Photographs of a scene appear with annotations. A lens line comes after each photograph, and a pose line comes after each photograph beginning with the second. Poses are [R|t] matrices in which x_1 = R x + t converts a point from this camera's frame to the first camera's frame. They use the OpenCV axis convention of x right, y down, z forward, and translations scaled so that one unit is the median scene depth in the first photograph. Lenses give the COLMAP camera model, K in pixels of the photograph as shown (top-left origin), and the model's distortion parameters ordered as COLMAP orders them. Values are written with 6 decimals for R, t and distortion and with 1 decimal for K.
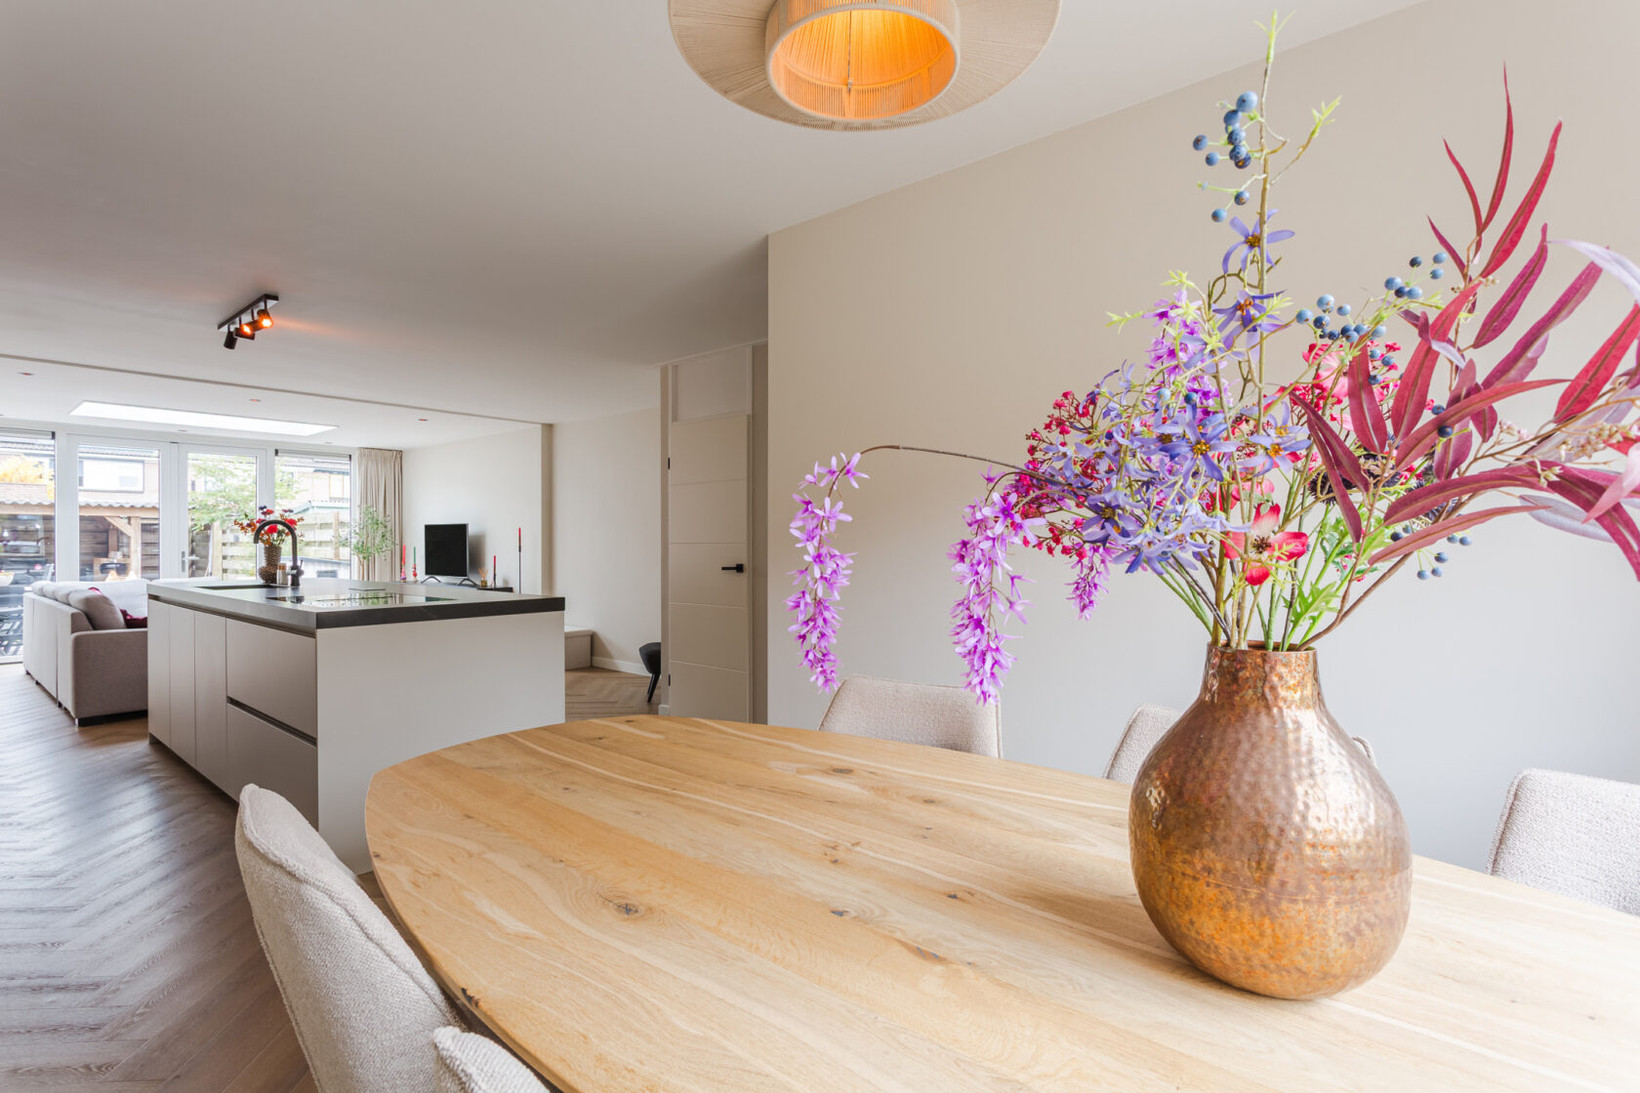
lens RADIAL K [[786.1, 0, 814.9], [0, 786.1, 550.2], [0, 0, 1]] dist [-0.014606, 0.005572]
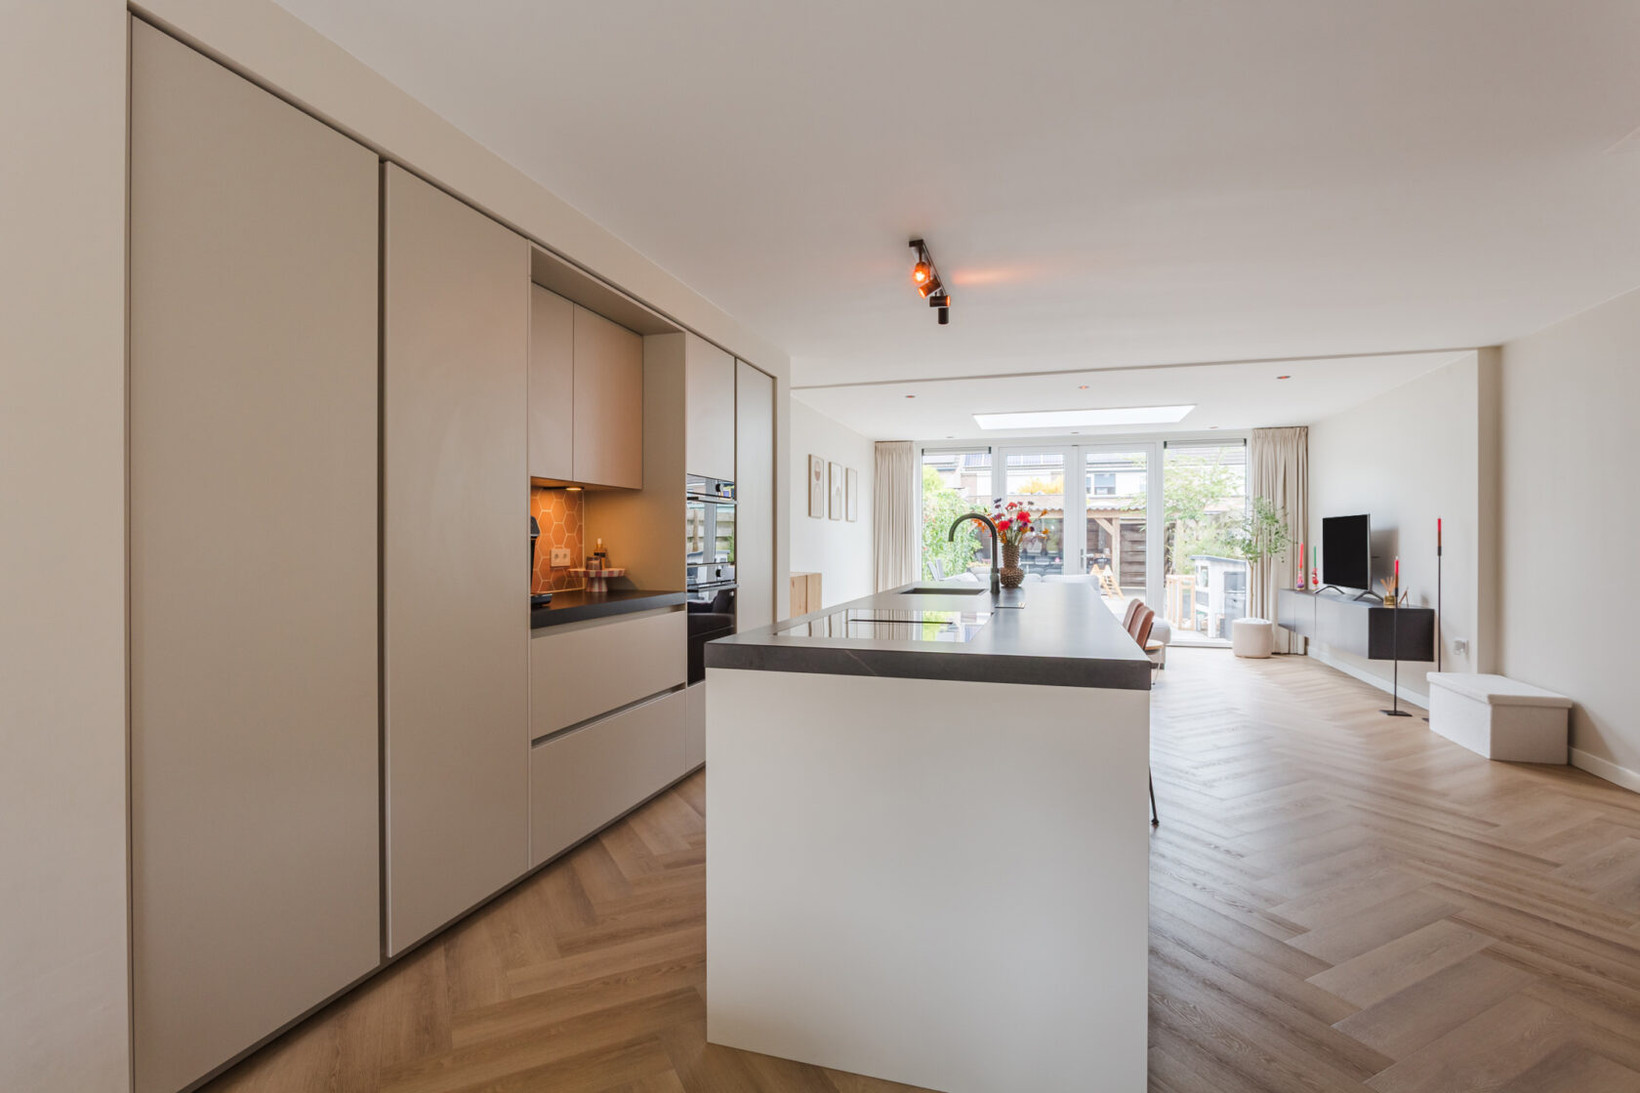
lens RADIAL K [[786.1, 0, 809.2], [0, 786.1, 542.6], [0, 0, 1]] dist [-0.014606, 0.005572]
pose [[0.394464, 0.003683, -0.918904, 0.006287], [-0.010682, 0.999943, -0.000578, -0.002154], [0.918849, 0.010044, 0.394481, 0.225567]]
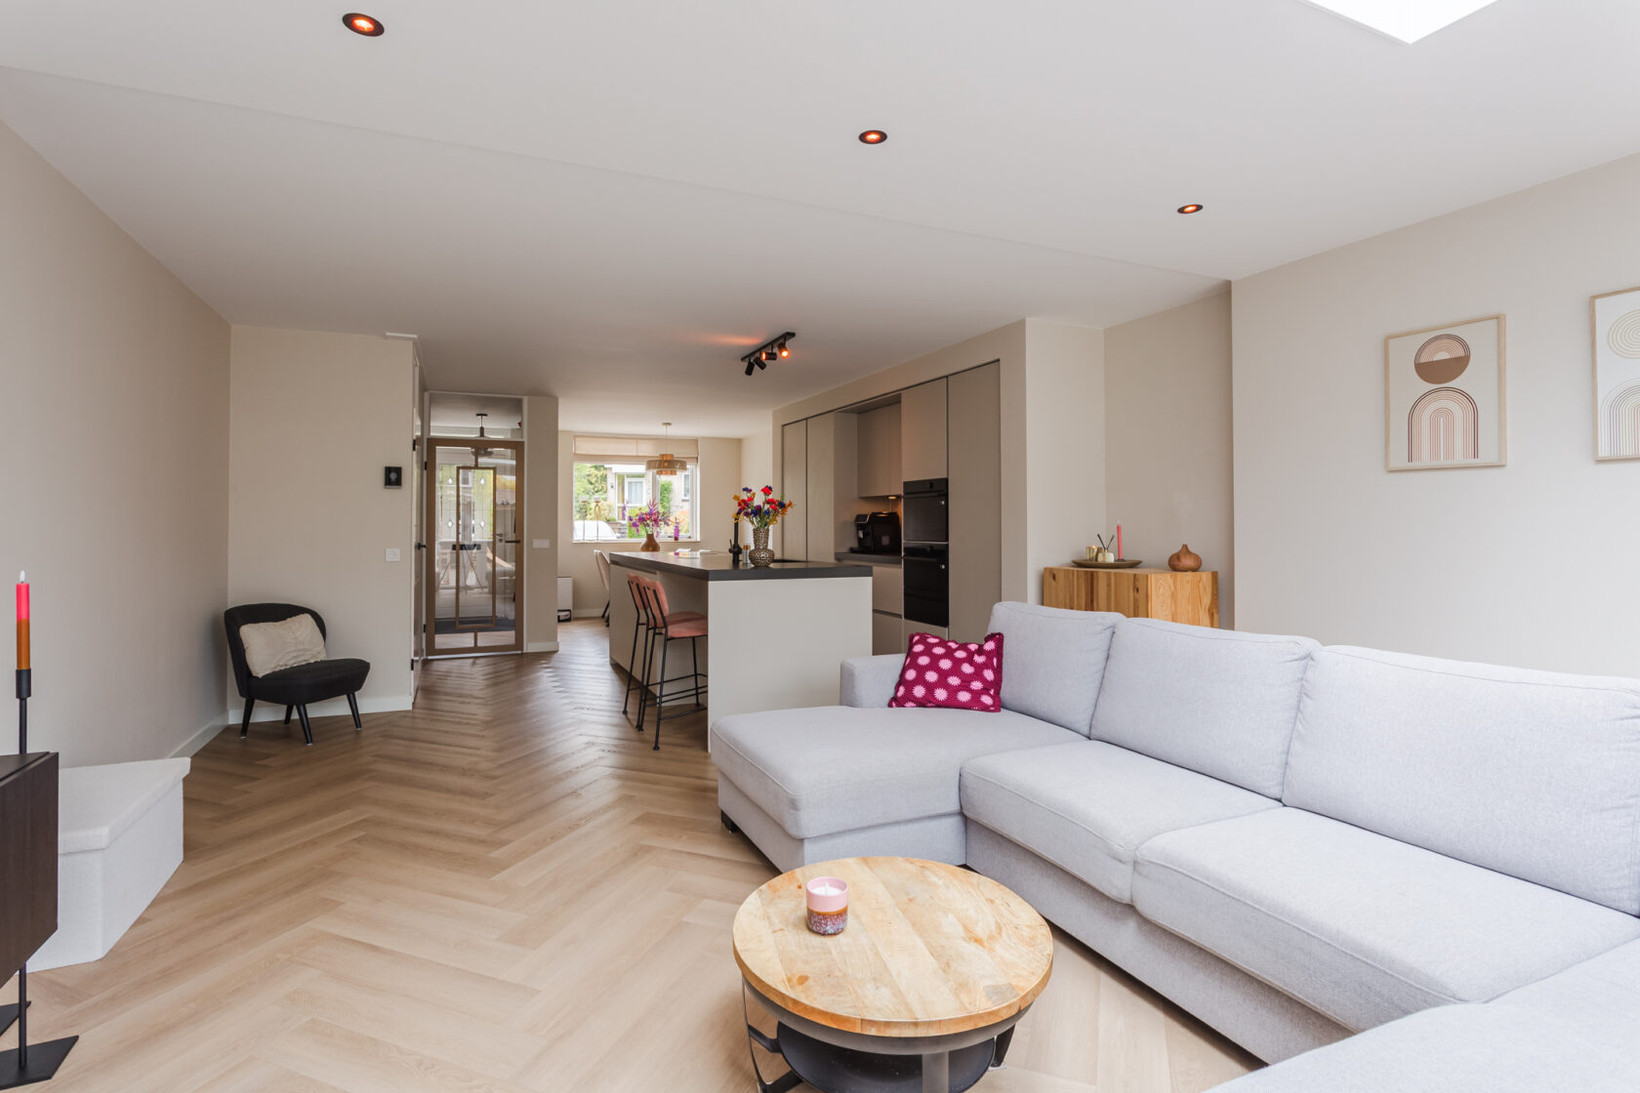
lens RADIAL K [[786.1, 0, 799.8], [0, 786.1, 512.6], [0, 0, 1]] dist [-0.014606, 0.005572]
pose [[-0.899837, 0.007763, 0.436157, -0.568895], [0.004913, 0.999959, -0.007662, -0.007991], [-0.436199, -0.004752, -0.899838, 0.904449]]
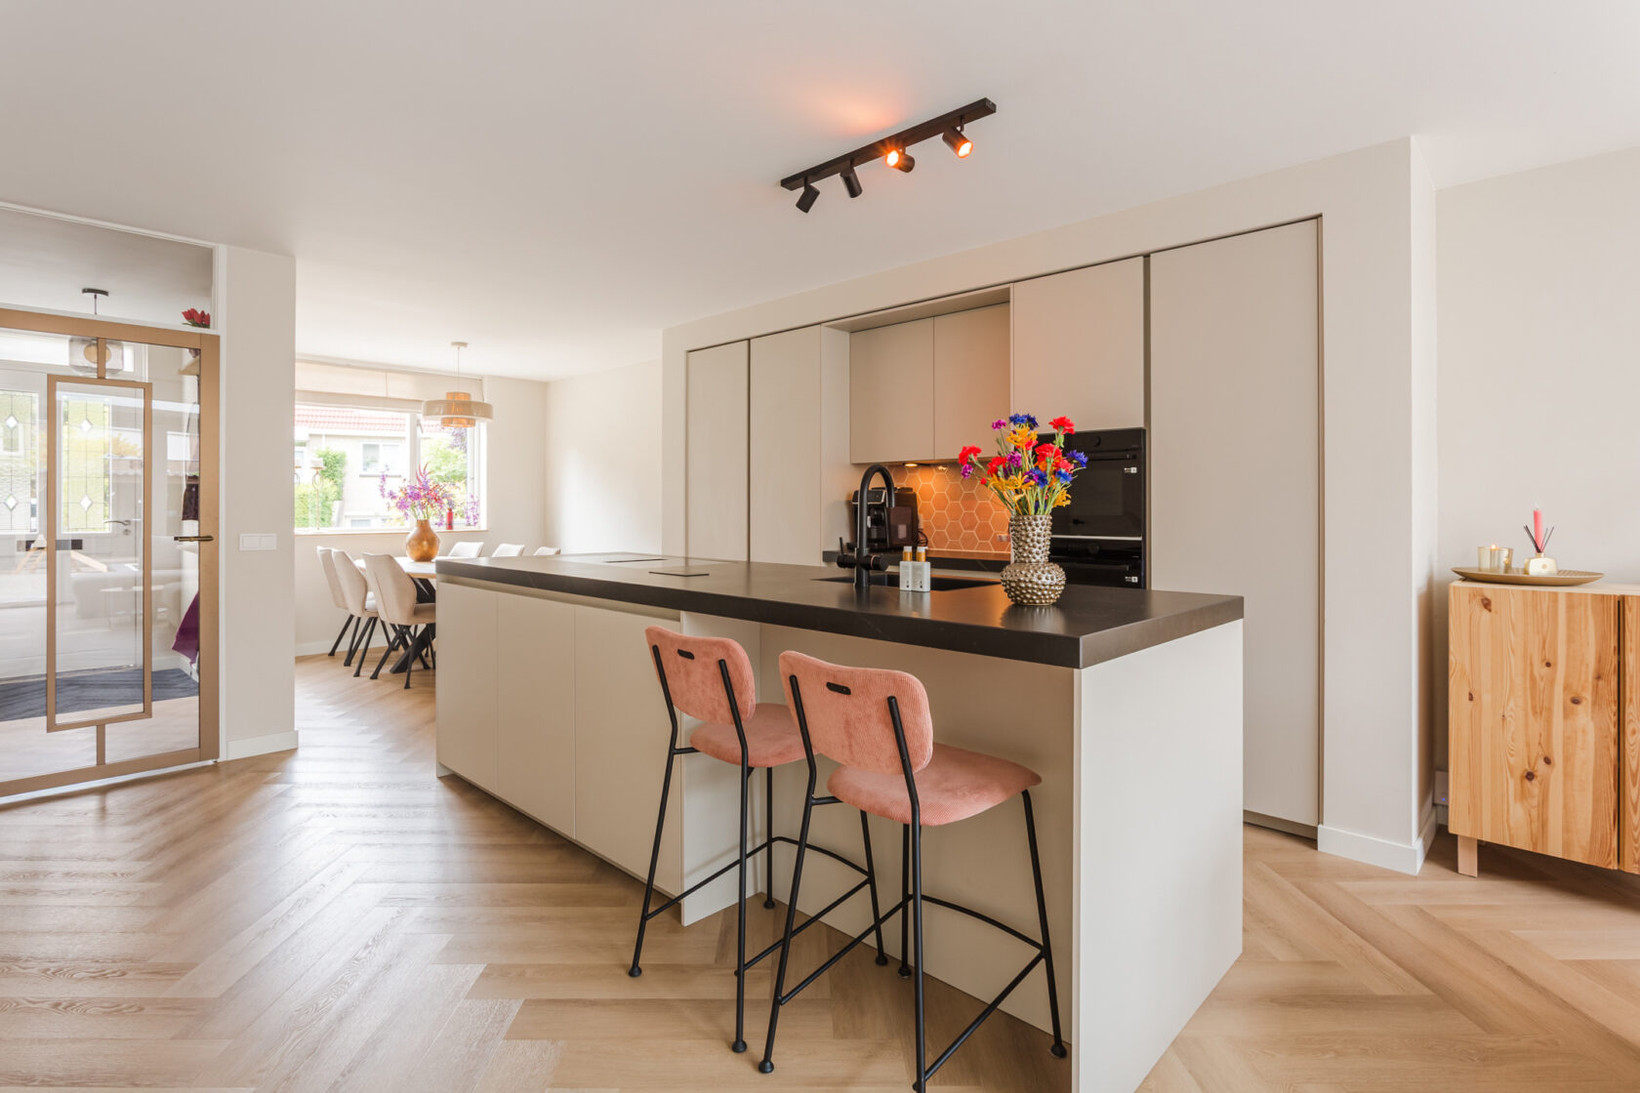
lens RADIAL K [[786.1, 0, 789.6], [0, 786.1, 504.2], [0, 0, 1]] dist [-0.014606, 0.005572]
pose [[-0.997779, -0.002707, 0.066558, -0.296534], [-0.002341, 0.999982, 0.005583, -0.006088], [-0.066572, 0.005415, -0.997767, 0.693896]]
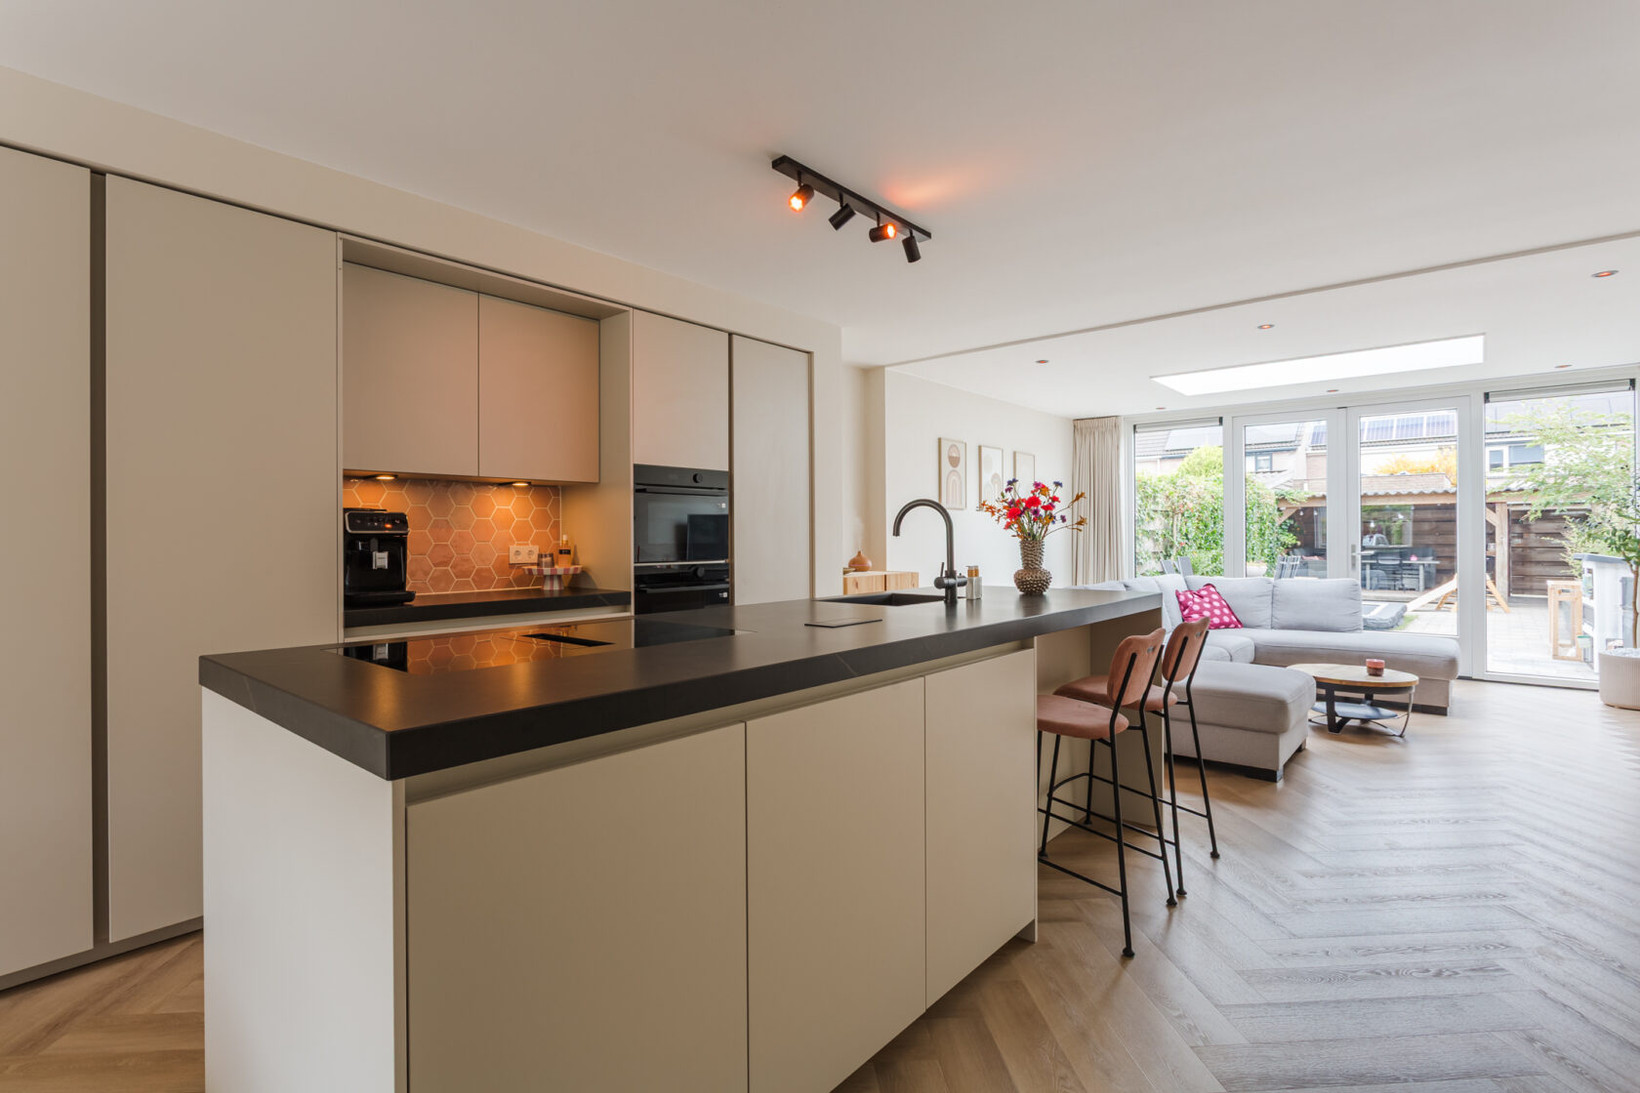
lens RADIAL K [[786.1, 0, 801.2], [0, 786.1, 533.1], [0, 0, 1]] dist [-0.014606, 0.005572]
pose [[-0.013098, -0.003786, -0.999907, -0.017307], [-0.005554, 0.999978, -0.003714, -0.003326], [0.999899, 0.005504, -0.013119, 0.404033]]
